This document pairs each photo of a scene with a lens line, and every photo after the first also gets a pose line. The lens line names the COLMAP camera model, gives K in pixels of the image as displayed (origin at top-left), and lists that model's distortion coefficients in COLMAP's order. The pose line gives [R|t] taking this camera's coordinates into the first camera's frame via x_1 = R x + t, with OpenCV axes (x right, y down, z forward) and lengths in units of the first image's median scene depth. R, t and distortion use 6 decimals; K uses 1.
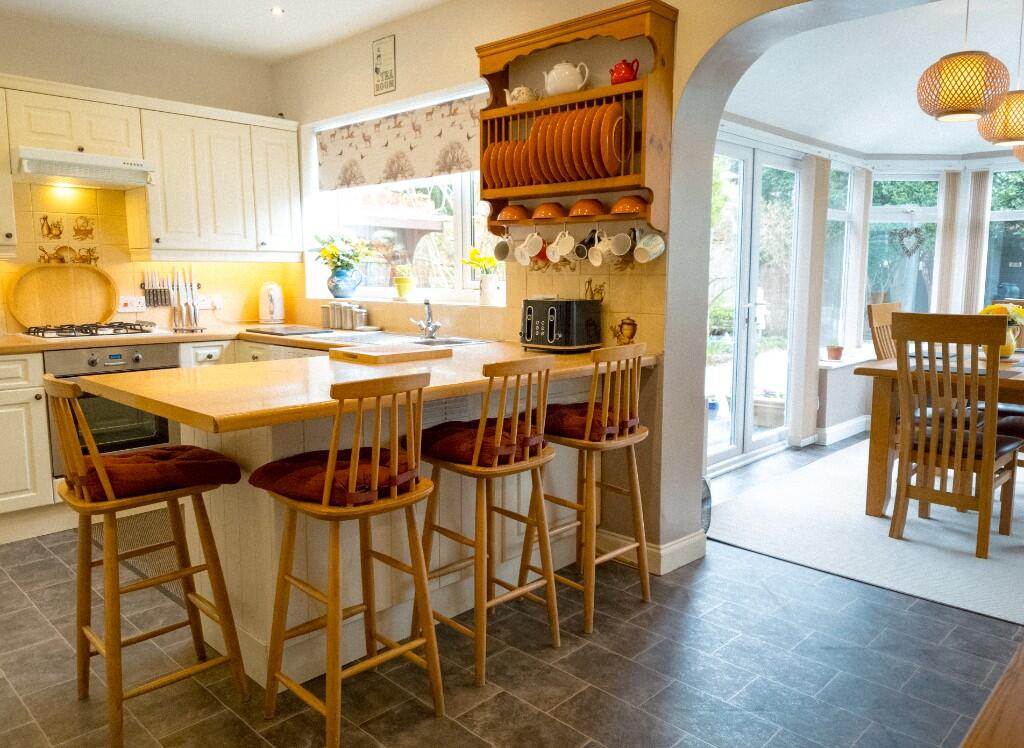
lens RADIAL K [[752.1, 0, 514.7], [0, 752.1, 369.7], [0, 0, 1]] dist [0.001690, -0.018178]
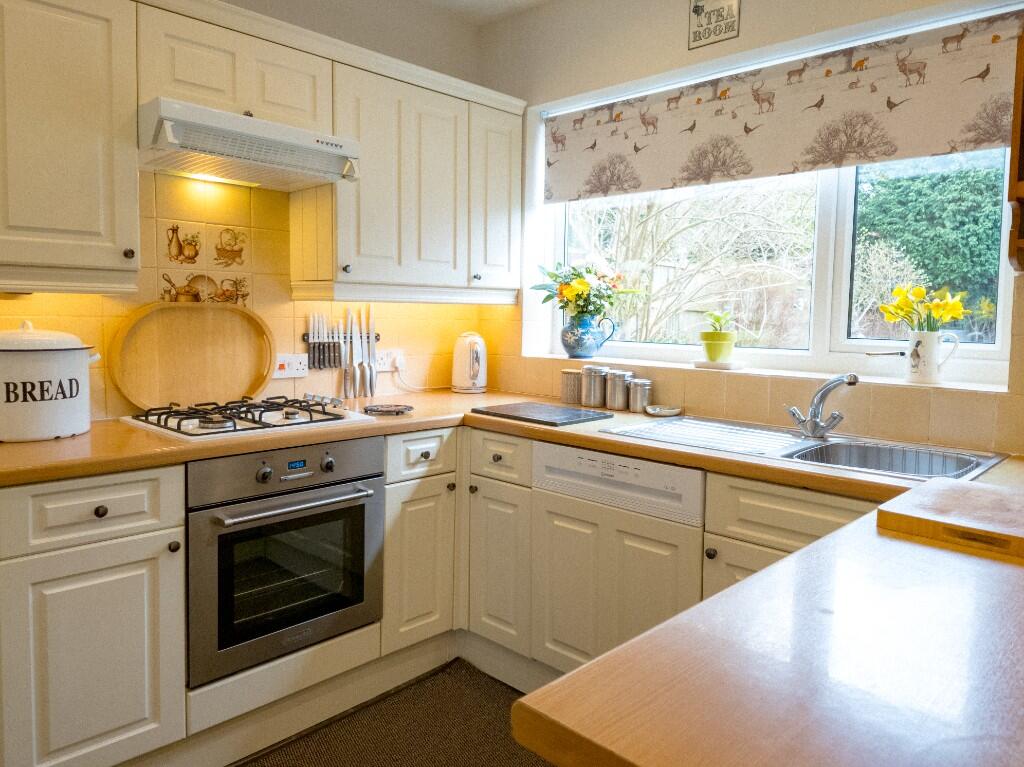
lens RADIAL K [[738.9, 0, 507.9], [0, 738.9, 353.5], [0, 0, 1]] dist [0.034840, -0.025124]
pose [[0.999722, 0.016064, -0.017281, -0.316726], [-0.017193, 0.997586, -0.067285, -0.059124], [0.016159, 0.067563, 0.997584, 0.372568]]
